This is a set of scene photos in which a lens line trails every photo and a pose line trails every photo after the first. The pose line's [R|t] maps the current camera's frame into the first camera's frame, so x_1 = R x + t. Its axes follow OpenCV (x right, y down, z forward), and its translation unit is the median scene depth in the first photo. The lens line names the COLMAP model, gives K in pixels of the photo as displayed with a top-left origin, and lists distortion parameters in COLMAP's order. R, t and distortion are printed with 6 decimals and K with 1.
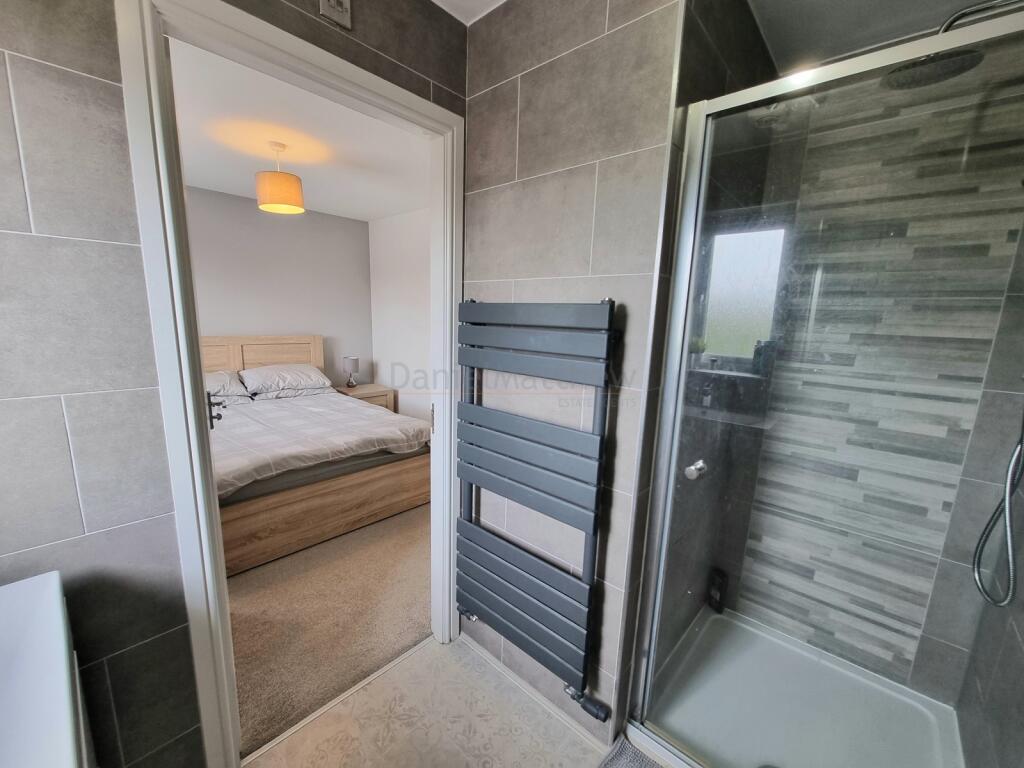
lens RADIAL K [[421.2, 0, 514.5], [0, 421.2, 392.6], [0, 0, 1]] dist [-0.007452, 0.000083]
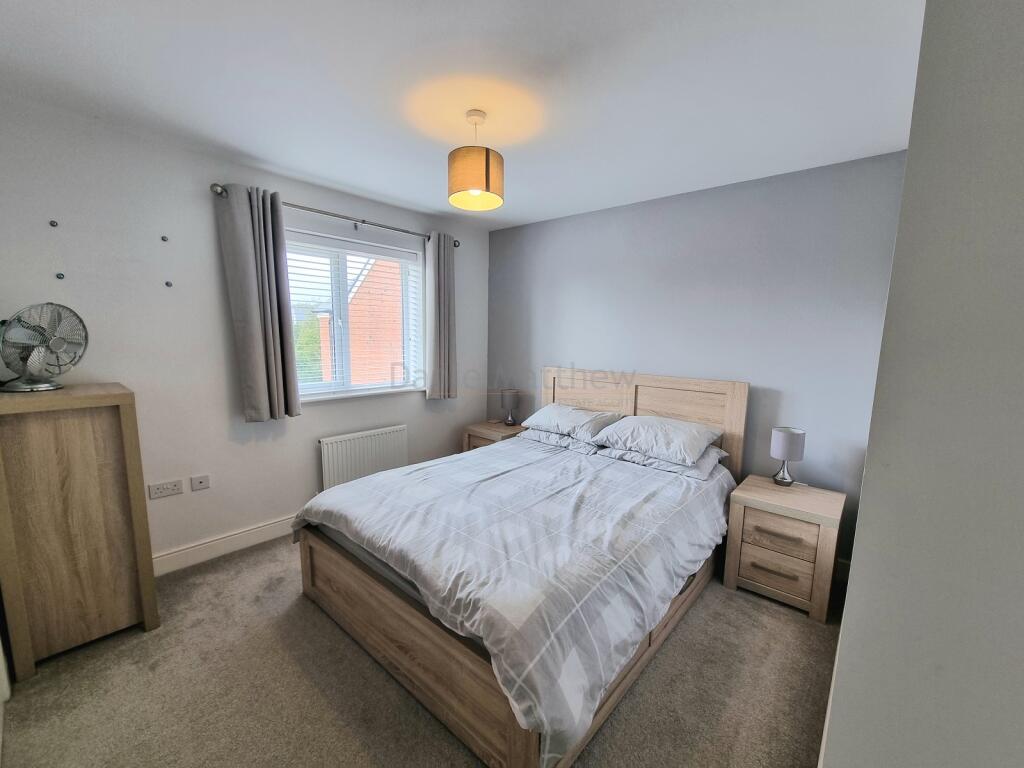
lens RADIAL K [[421.2, 0, 514.5], [0, 421.2, 392.6], [0, 0, 1]] dist [-0.007452, 0.000083]
pose [[0.020129, 0.107670, -0.993983, 0.189457], [-0.197287, 0.975064, 0.101626, -0.174035], [0.980139, 0.194054, 0.040869, 0.956707]]
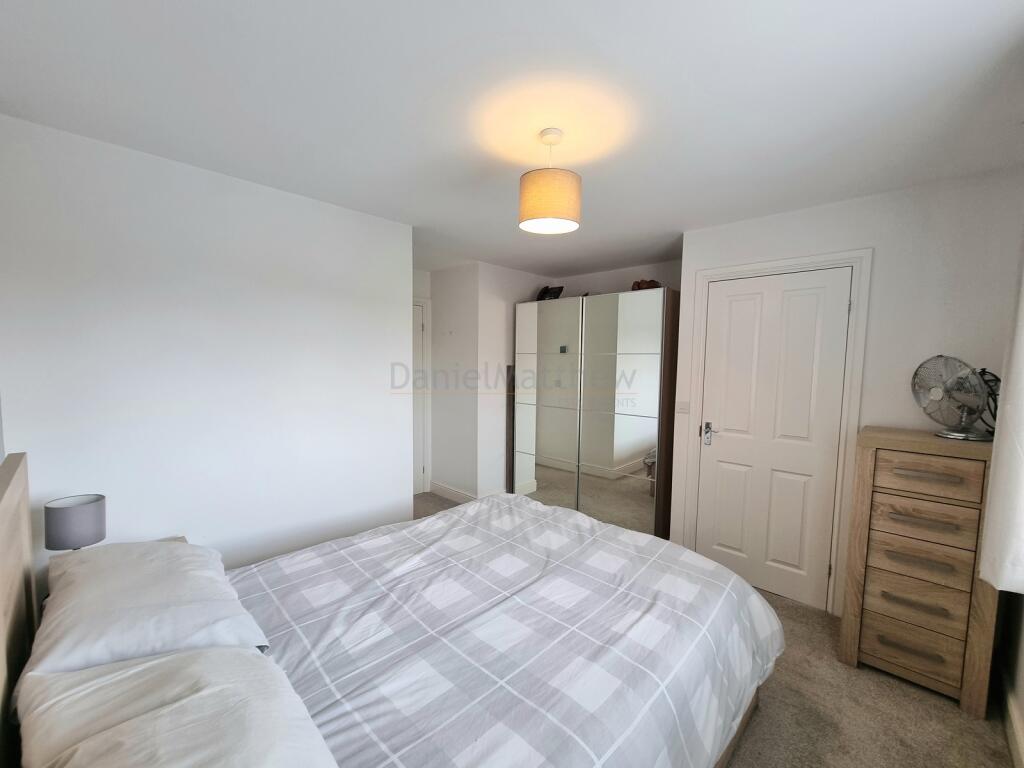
lens RADIAL K [[421.2, 0, 514.5], [0, 421.2, 392.6], [0, 0, 1]] dist [-0.007452, 0.000083]
pose [[0.028180, -0.098678, 0.994720, -1.082992], [0.167556, 0.981502, 0.092620, -0.215649], [-0.985460, 0.164061, 0.044193, 0.926844]]
